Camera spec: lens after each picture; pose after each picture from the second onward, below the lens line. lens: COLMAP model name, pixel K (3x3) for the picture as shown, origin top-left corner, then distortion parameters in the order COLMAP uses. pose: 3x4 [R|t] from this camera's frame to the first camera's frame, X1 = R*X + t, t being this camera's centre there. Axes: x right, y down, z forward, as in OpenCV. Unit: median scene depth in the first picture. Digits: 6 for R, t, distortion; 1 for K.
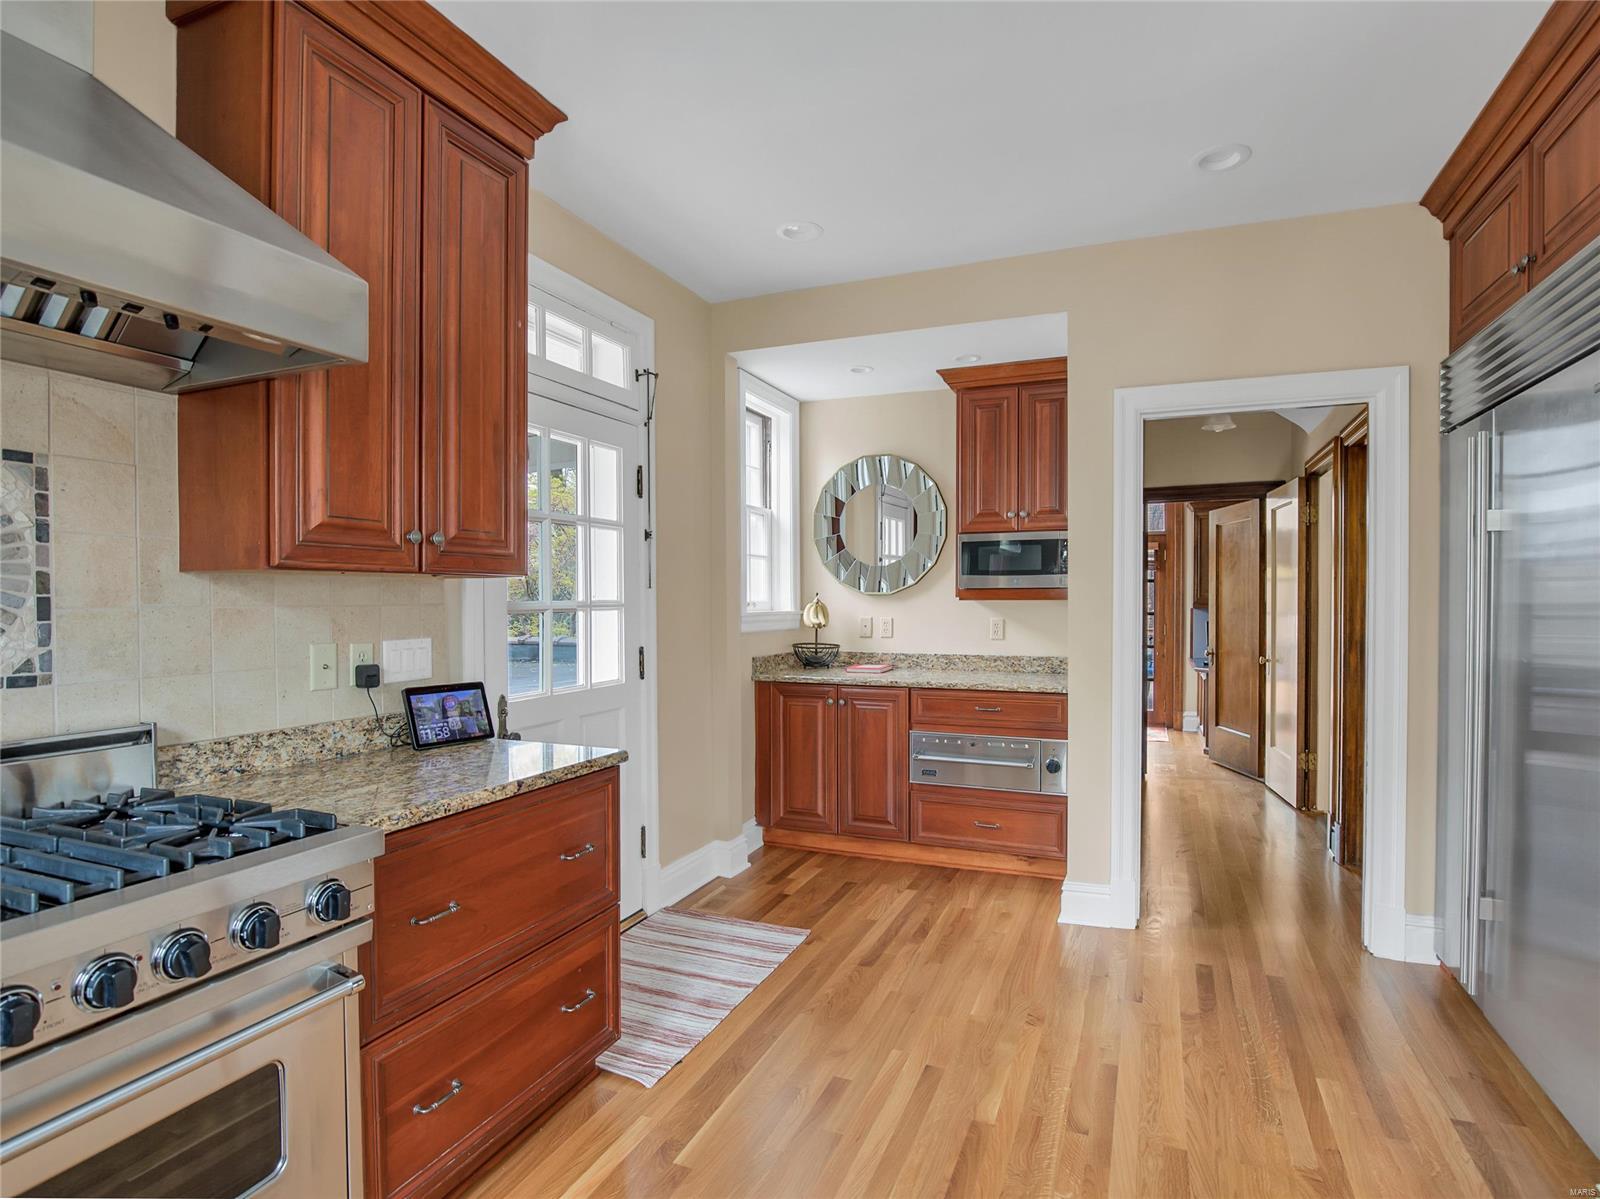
lens RADIAL K [[848.7, 0, 811.3], [0, 848.7, 608.1], [0, 0, 1]] dist [-0.022681, 0.001549]
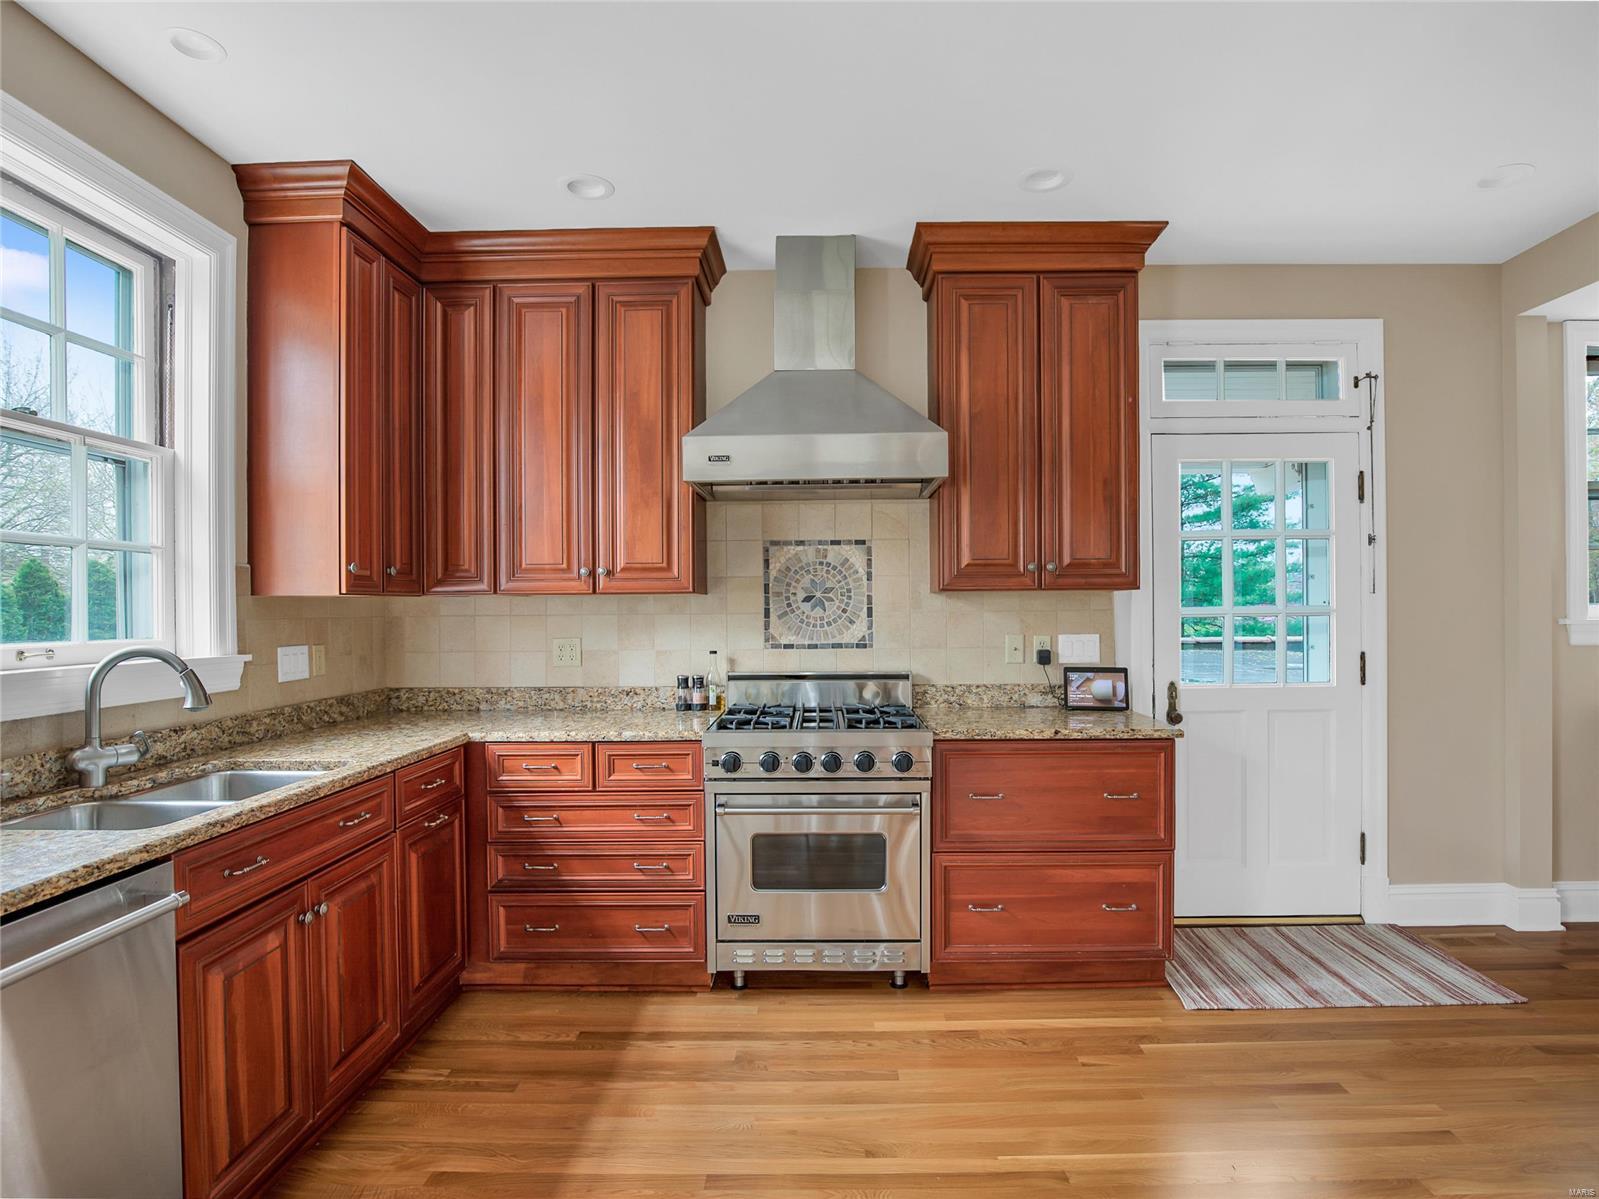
lens RADIAL K [[855.9, 0, 807.1], [0, 855.9, 604.6], [0, 0, 1]] dist [-0.013160, 0.000308]
pose [[0.357424, -0.002513, -0.933939, 0.792953], [-0.003044, 0.999988, -0.003856, -0.007338], [0.933937, 0.004221, 0.357412, 0.049302]]
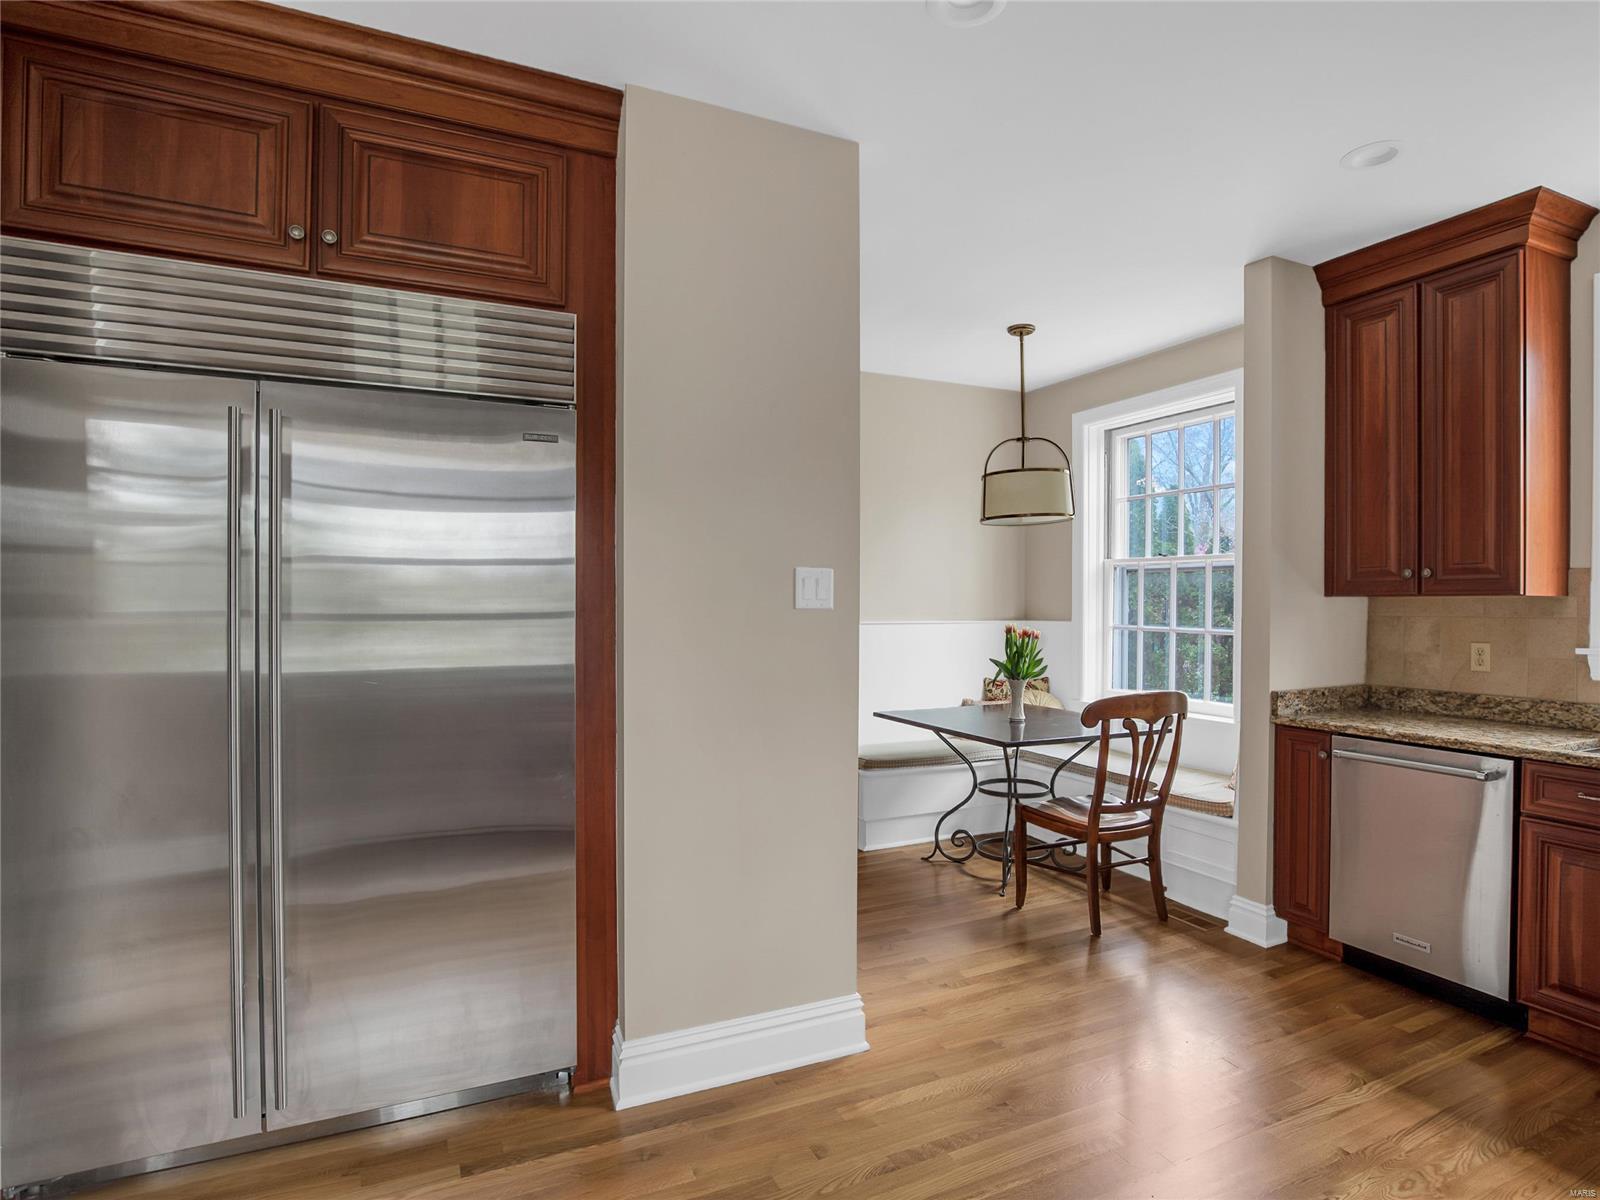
lens RADIAL K [[848.7, 0, 811.3], [0, 848.7, 608.6], [0, 0, 1]] dist [-0.022681, 0.001549]
pose [[-0.760712, -0.005959, 0.649063, -0.106309], [0.006016, 0.999850, 0.016230, -0.032115], [-0.649062, 0.016251, -0.760562, 1.376066]]
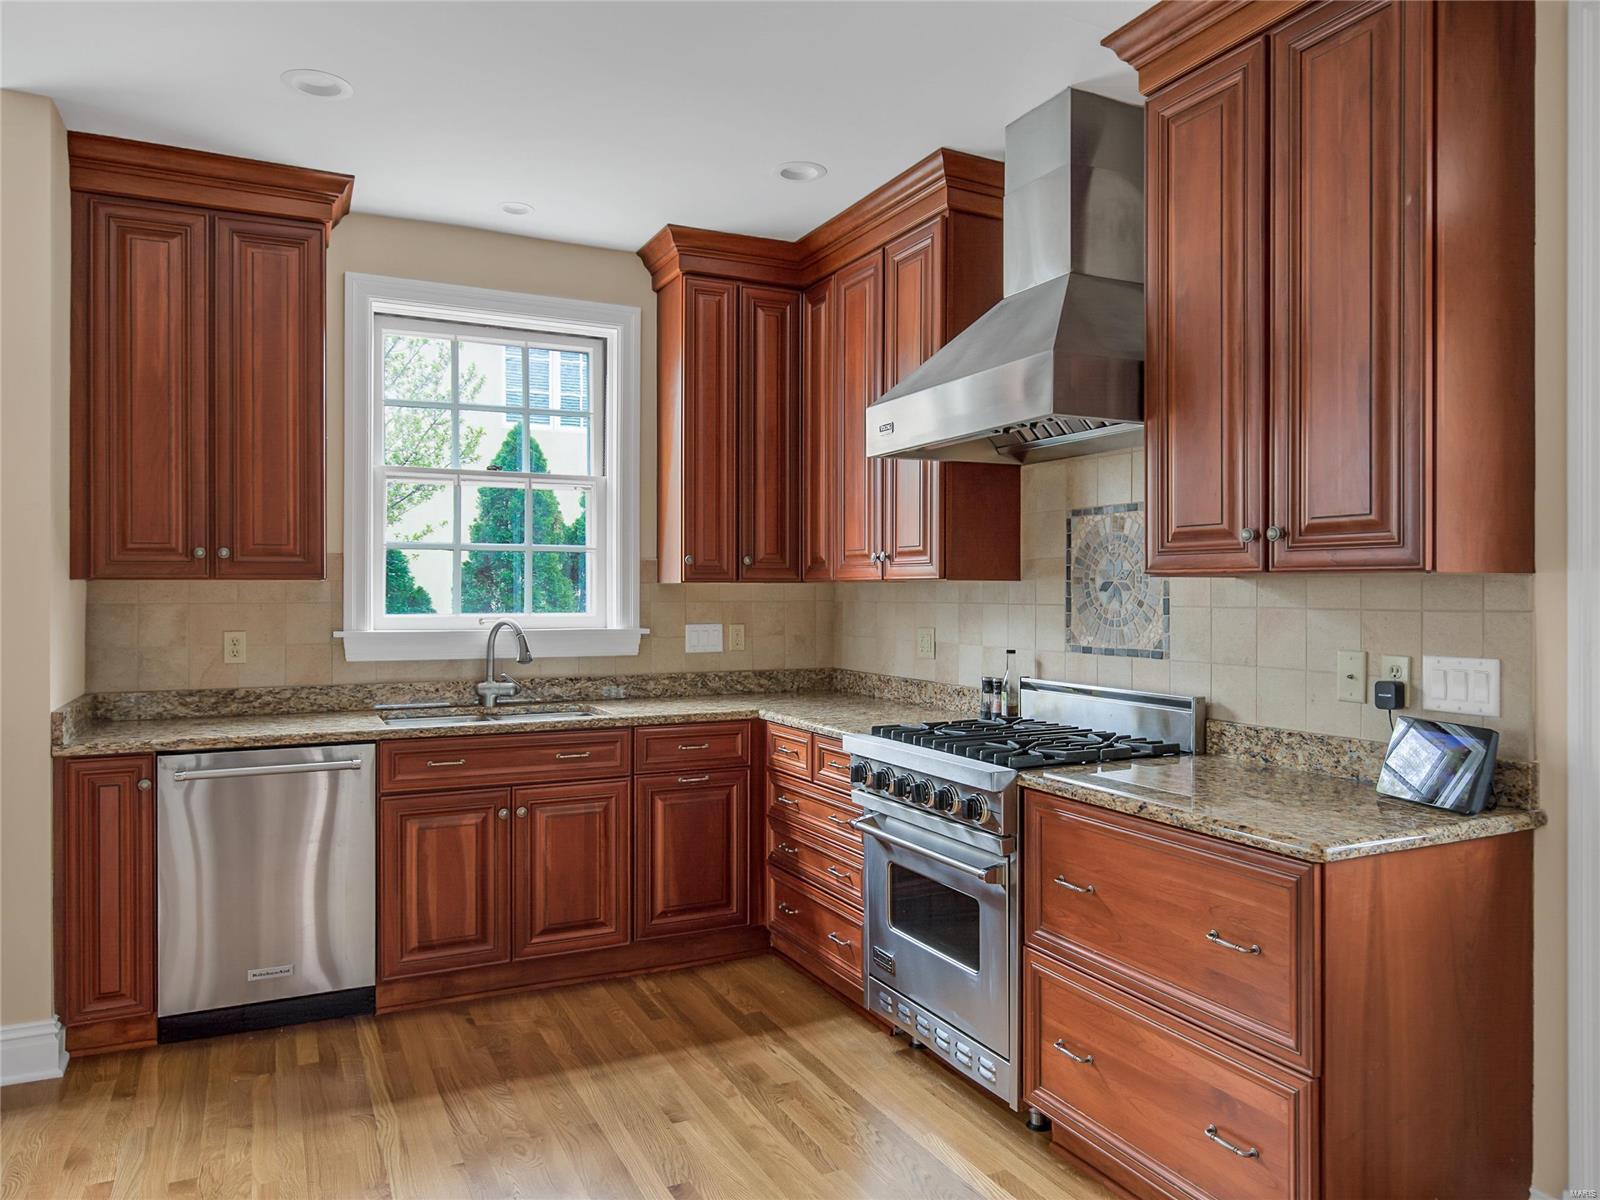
lens RADIAL K [[1101.4, 0, 804.1], [0, 1101.4, 584.5], [0, 0, 1]] dist [0.003644, 0.002029]
pose [[-0.660714, -0.002976, -0.750632, 0.699986], [-0.008021, 0.999963, 0.003096, -0.028672], [0.750595, 0.008066, -0.660713, 1.332174]]
